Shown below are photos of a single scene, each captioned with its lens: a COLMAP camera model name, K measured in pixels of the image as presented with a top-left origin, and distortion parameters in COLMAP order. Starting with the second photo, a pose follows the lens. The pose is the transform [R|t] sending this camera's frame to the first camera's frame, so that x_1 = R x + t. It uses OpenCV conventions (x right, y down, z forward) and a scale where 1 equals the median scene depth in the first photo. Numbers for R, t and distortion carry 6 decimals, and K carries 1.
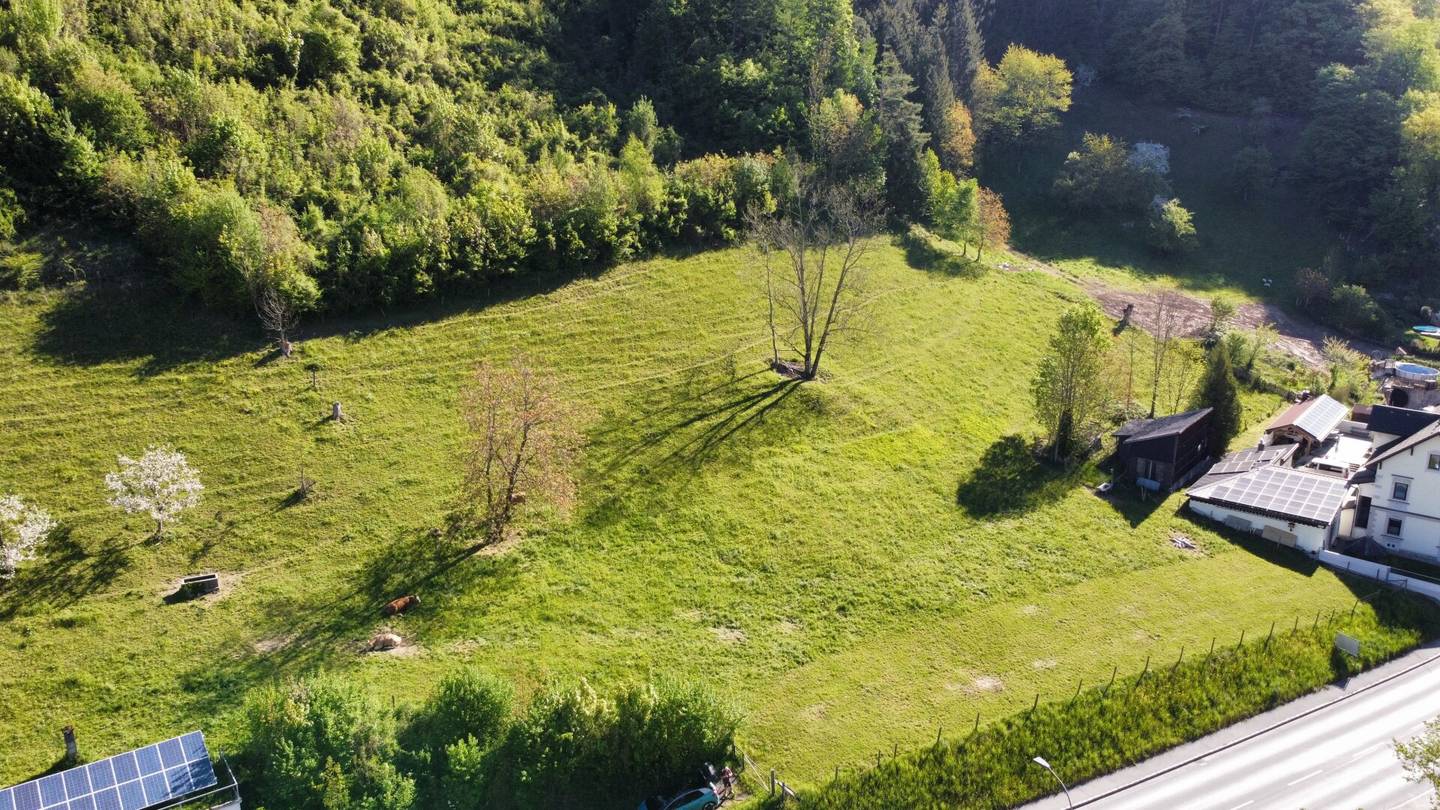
lens RADIAL K [[1035.9, 0, 725.6], [0, 1035.9, 405.8], [0, 0, 1]] dist [0.015611, -0.014057]
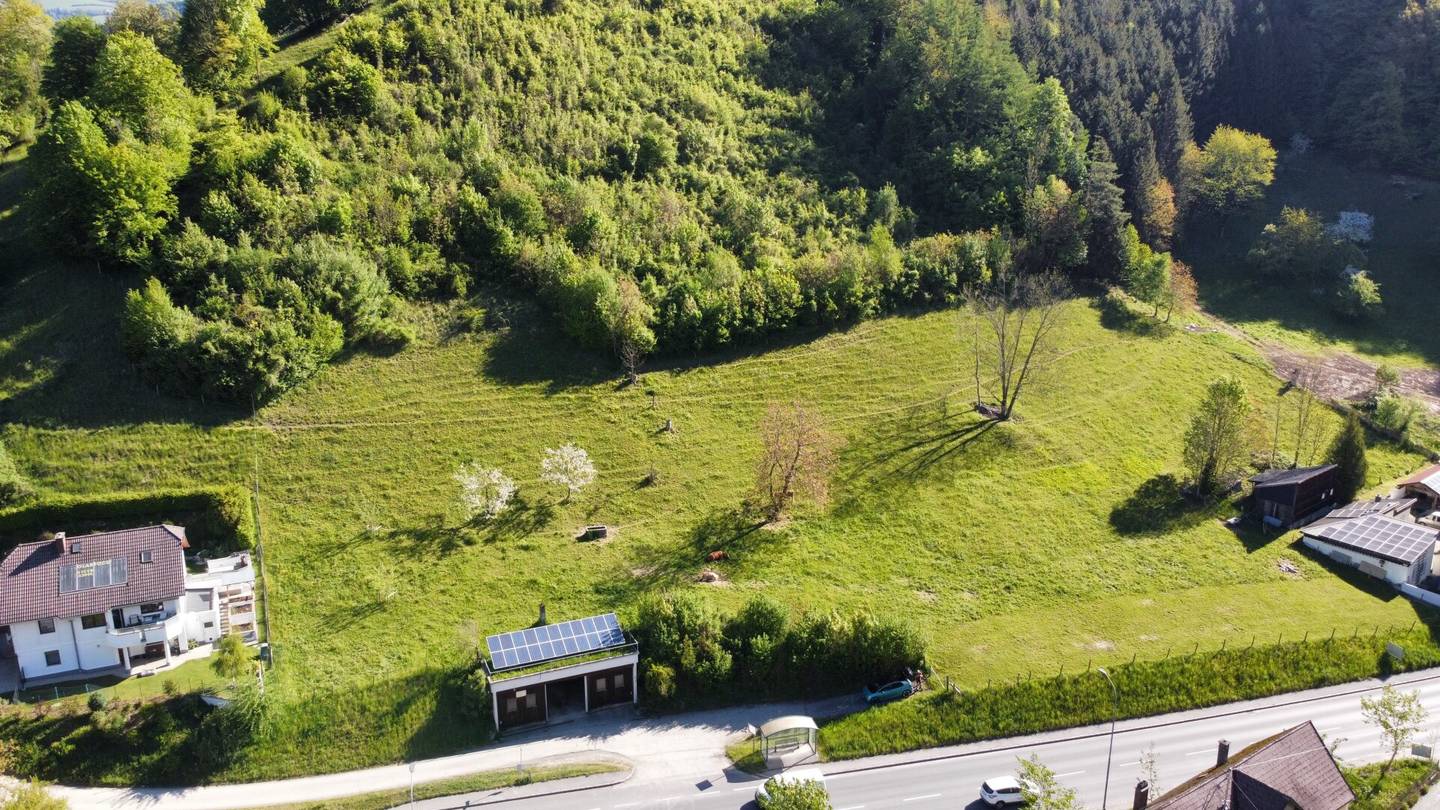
lens RADIAL K [[1035.9, 0, 721.2], [0, 1035.9, 395.1], [0, 0, 1]] dist [0.015611, -0.014057]
pose [[0.974463, 0.057972, -0.216934, 0.016443], [-0.059859, 0.998205, -0.002130, -0.036717], [0.216421, 0.015061, 0.976184, -0.402594]]
